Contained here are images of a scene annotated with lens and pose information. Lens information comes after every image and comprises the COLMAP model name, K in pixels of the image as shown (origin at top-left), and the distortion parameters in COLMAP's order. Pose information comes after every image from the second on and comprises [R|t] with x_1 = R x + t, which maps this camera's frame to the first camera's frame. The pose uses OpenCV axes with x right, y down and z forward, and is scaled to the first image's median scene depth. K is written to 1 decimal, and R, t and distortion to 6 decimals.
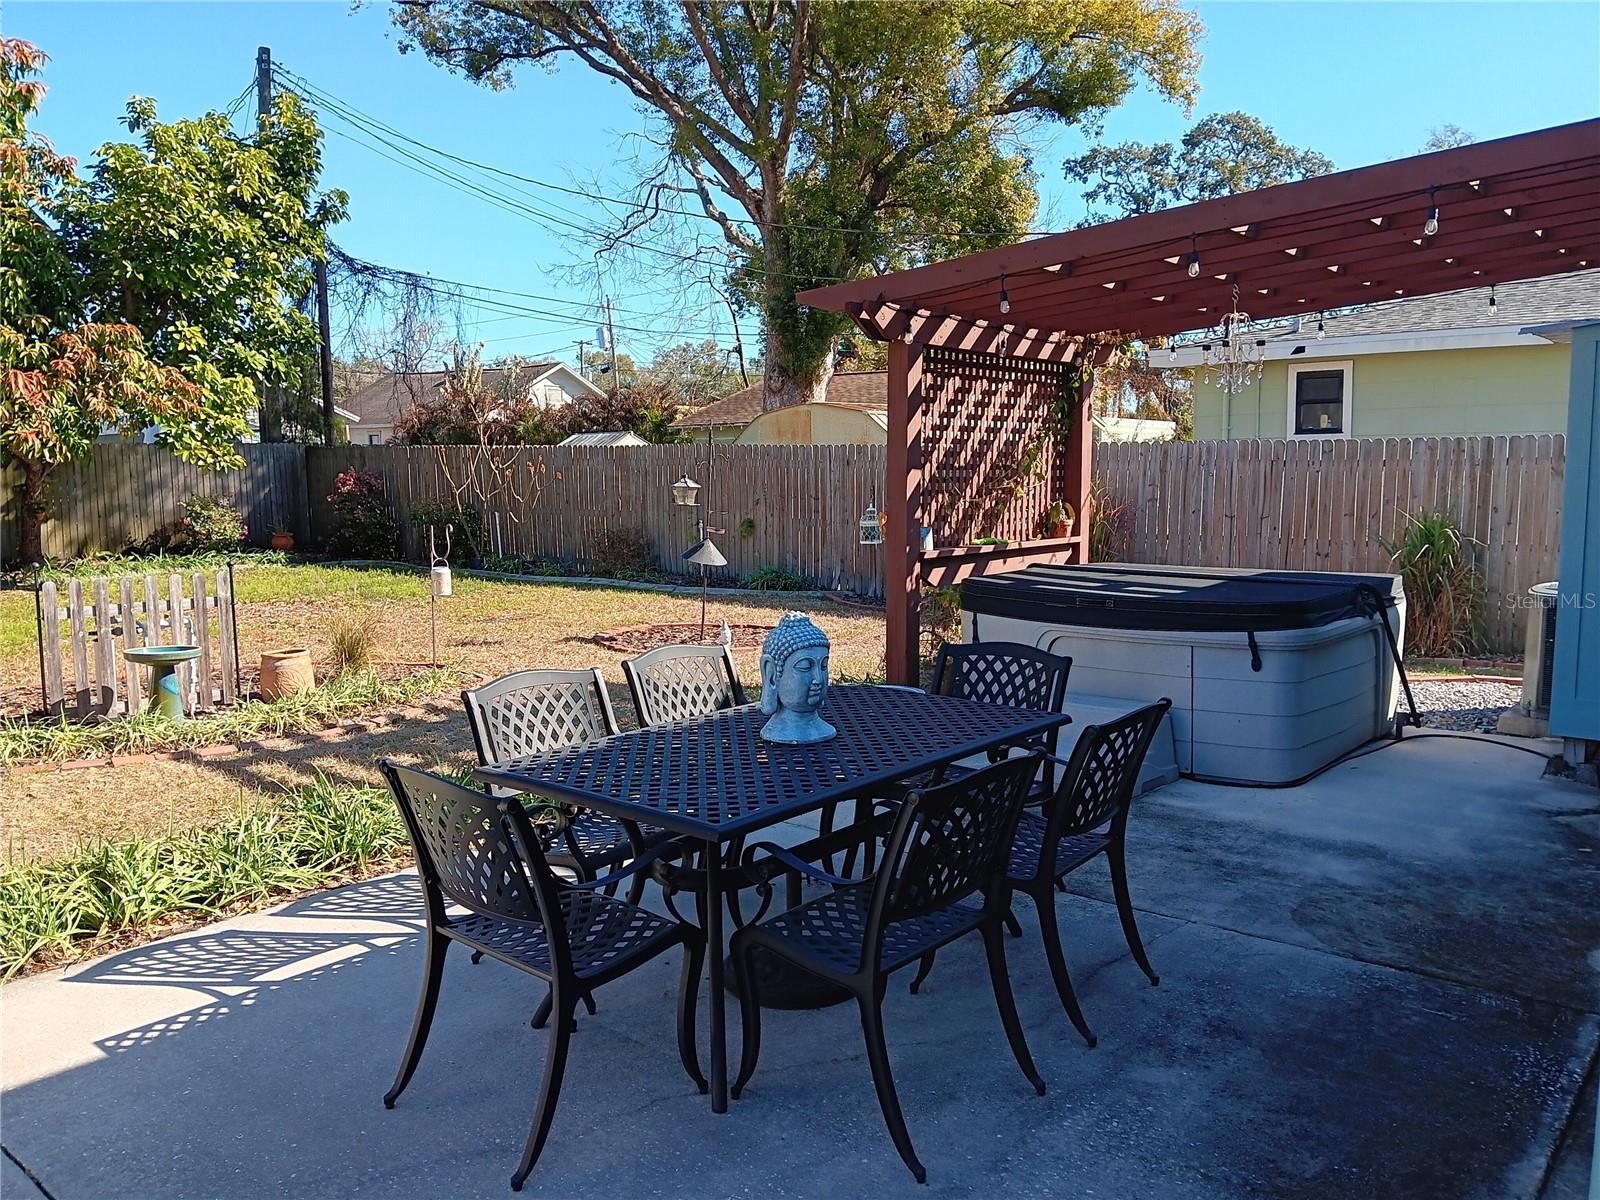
lens RADIAL K [[1224.4, 0, 800.6], [0, 1224.4, 697.2], [0, 0, 1]] dist [-0.064354, -0.005579]
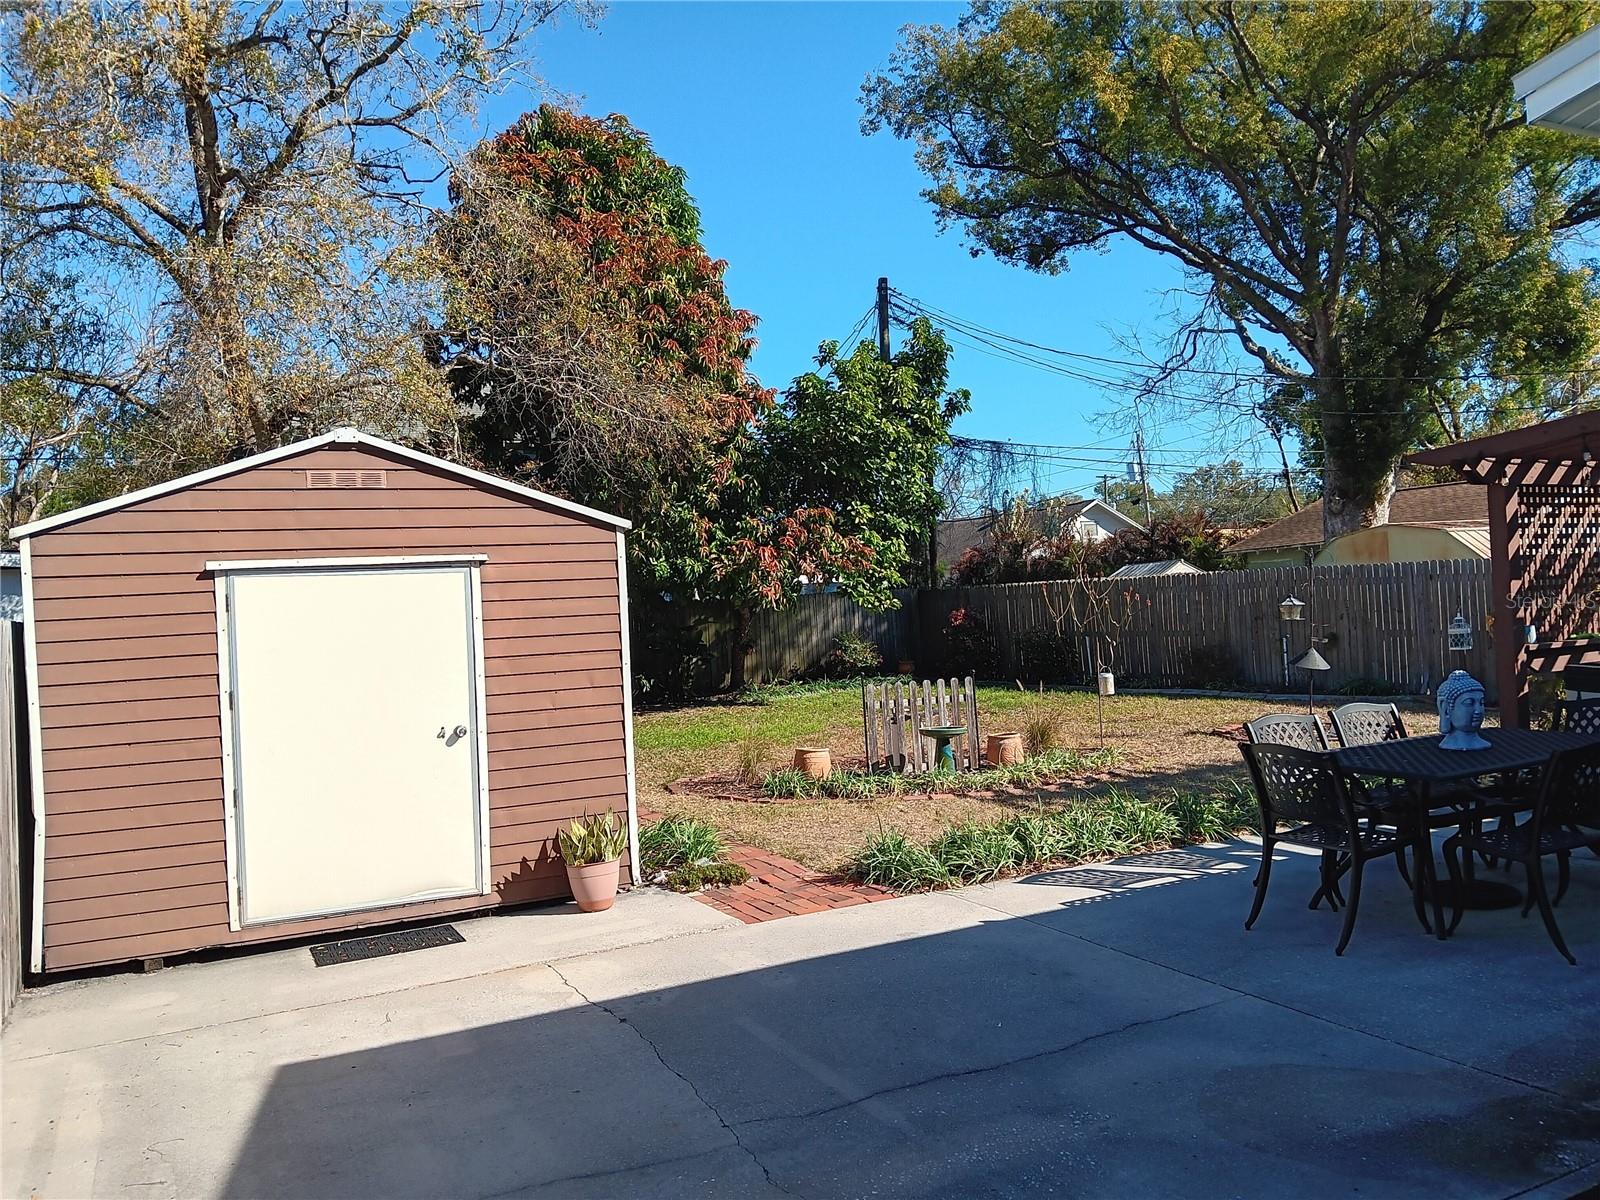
lens RADIAL K [[1187.0, 0, 797.6], [0, 1187.0, 652.3], [0, 0, 1]] dist [0.006968, -0.060838]
pose [[0.907193, -0.041252, -0.418688, -0.022288], [-0.018078, 0.990440, -0.136756, 0.021568], [0.420327, 0.131633, 0.897774, -0.125771]]
